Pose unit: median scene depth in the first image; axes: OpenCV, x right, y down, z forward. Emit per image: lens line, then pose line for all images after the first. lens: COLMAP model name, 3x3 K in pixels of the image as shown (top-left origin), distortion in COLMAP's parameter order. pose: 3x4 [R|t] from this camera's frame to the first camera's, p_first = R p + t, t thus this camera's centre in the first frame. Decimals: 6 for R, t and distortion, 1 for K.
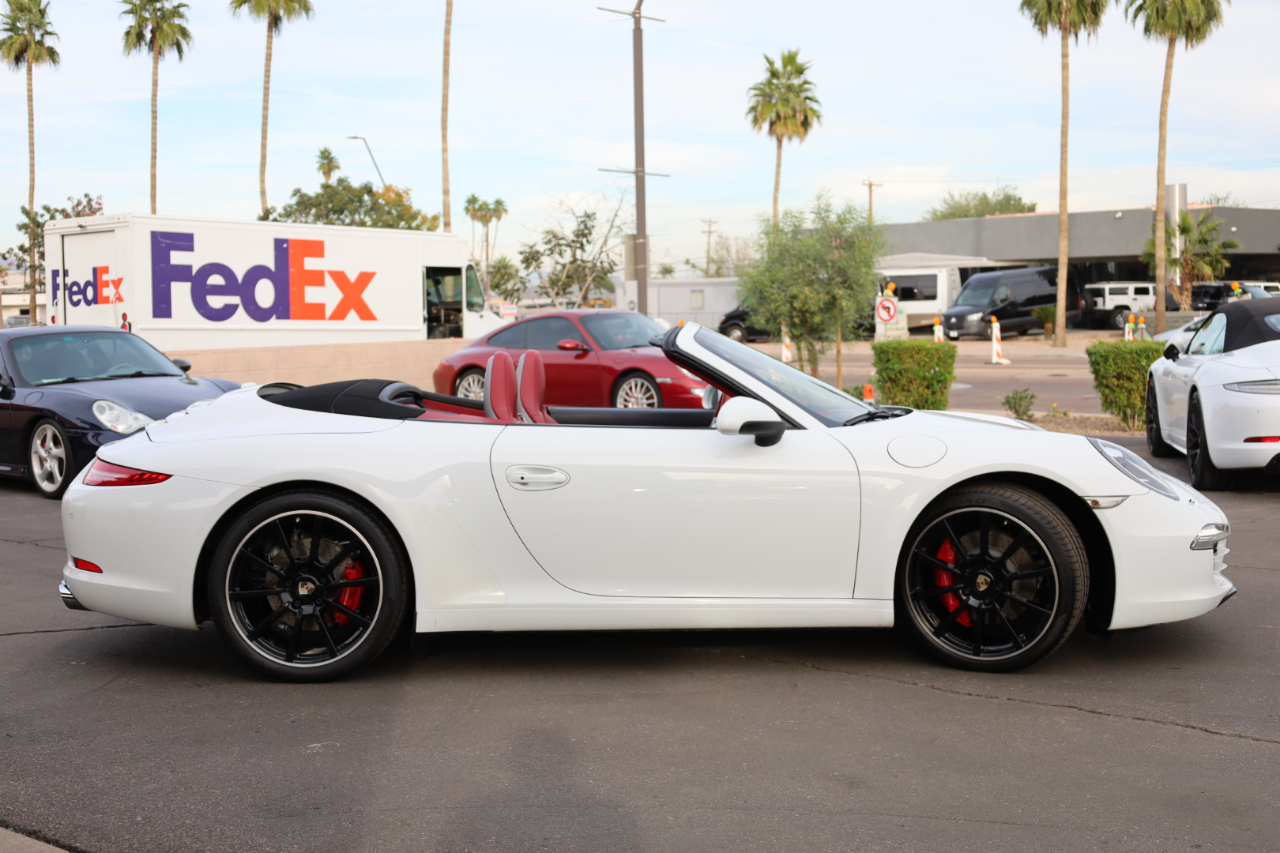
lens RADIAL K [[1740.2, 0, 643.5], [0, 1740.2, 429.5], [0, 0, 1]] dist [0.004116, 0.065409]
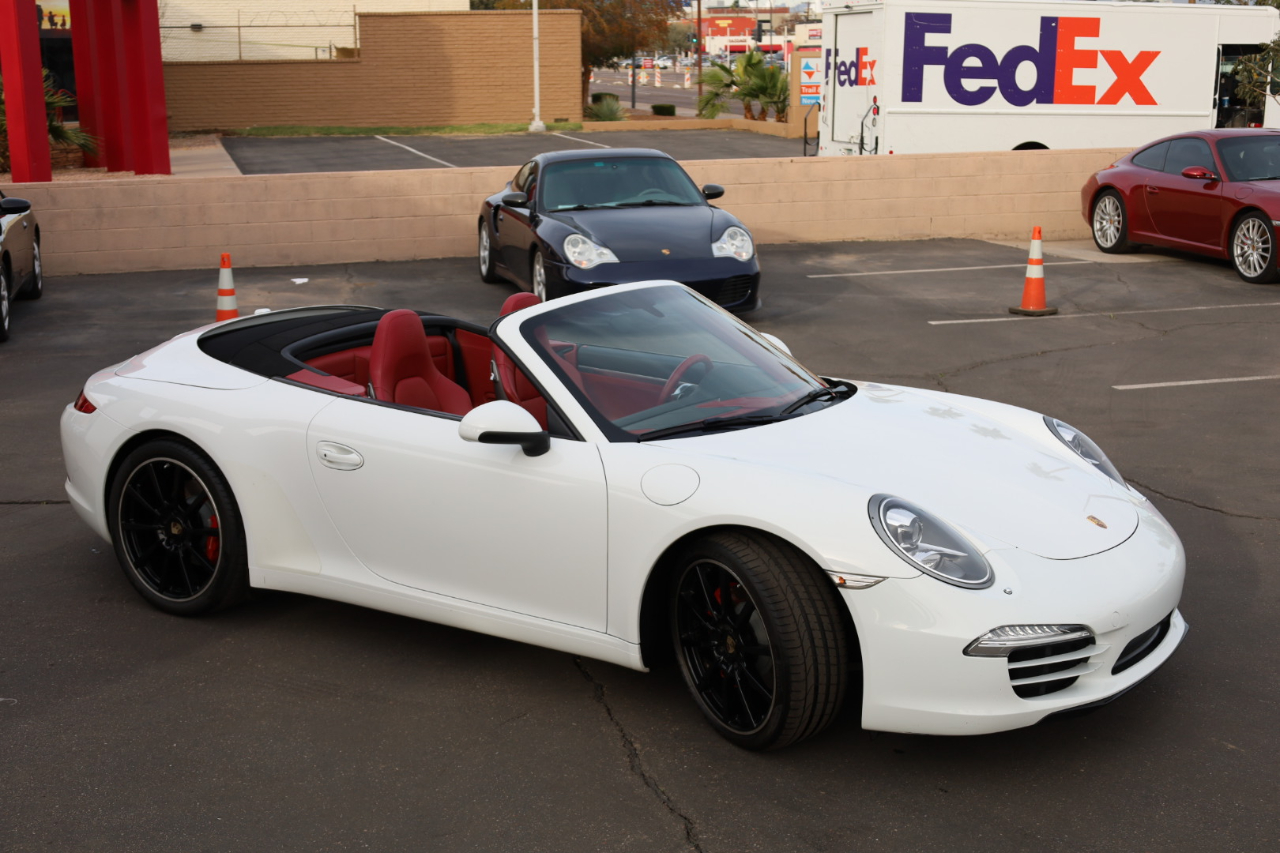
lens RADIAL K [[1740.2, 0, 643.5], [0, 1740.2, 429.5], [0, 0, 1]] dist [0.004116, 0.065409]
pose [[0.842851, 0.128633, -0.522547, 0.128773], [-0.047418, 0.984988, 0.165985, -0.034373], [0.536053, -0.115123, 0.836298, 0.056899]]
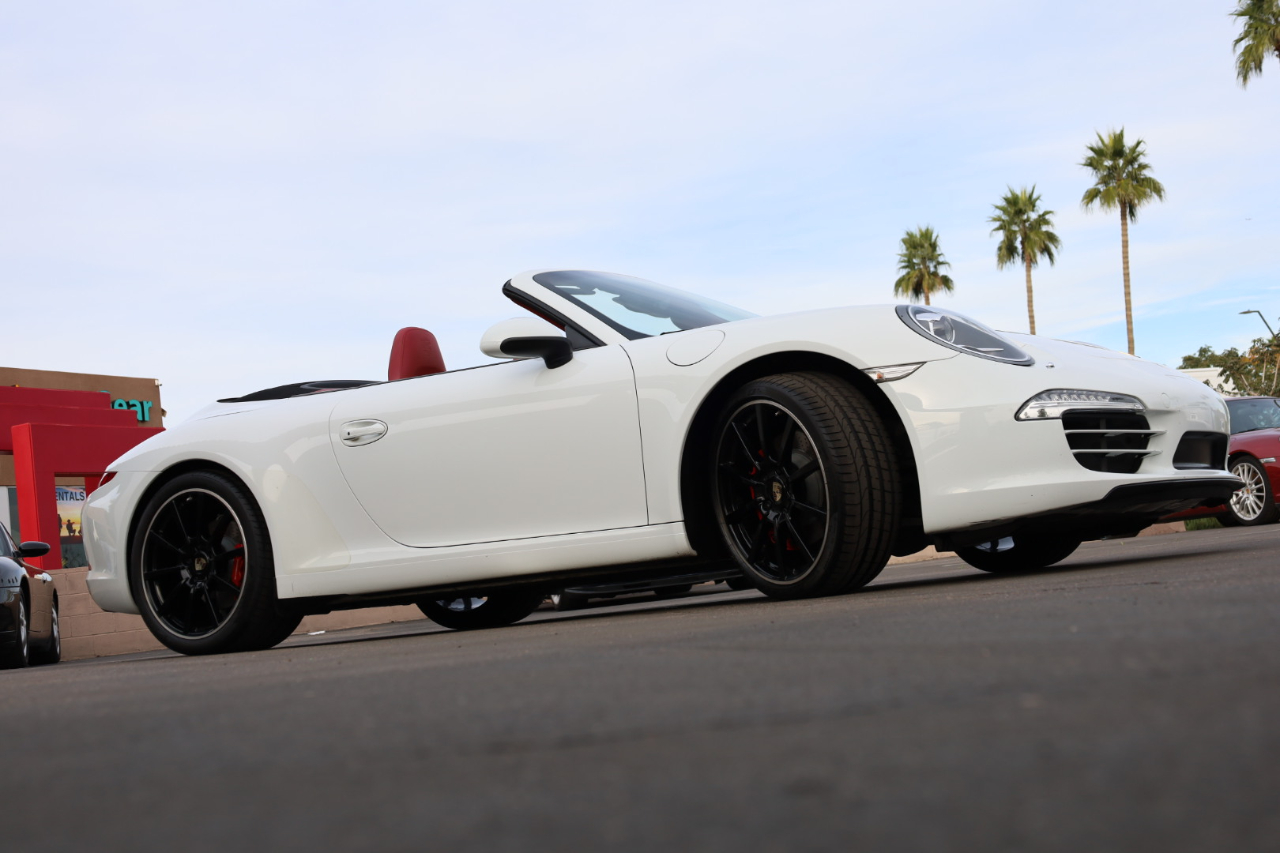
lens RADIAL K [[1702.1, 0, 636.6], [0, 1702.1, 402.8], [0, 0, 1]] dist [0.016517, 0.008501]
pose [[0.839658, -0.133664, -0.526412, 0.123824], [0.058361, 0.985836, -0.157229, 0.036843], [0.539971, 0.101297, 0.835566, 0.059421]]
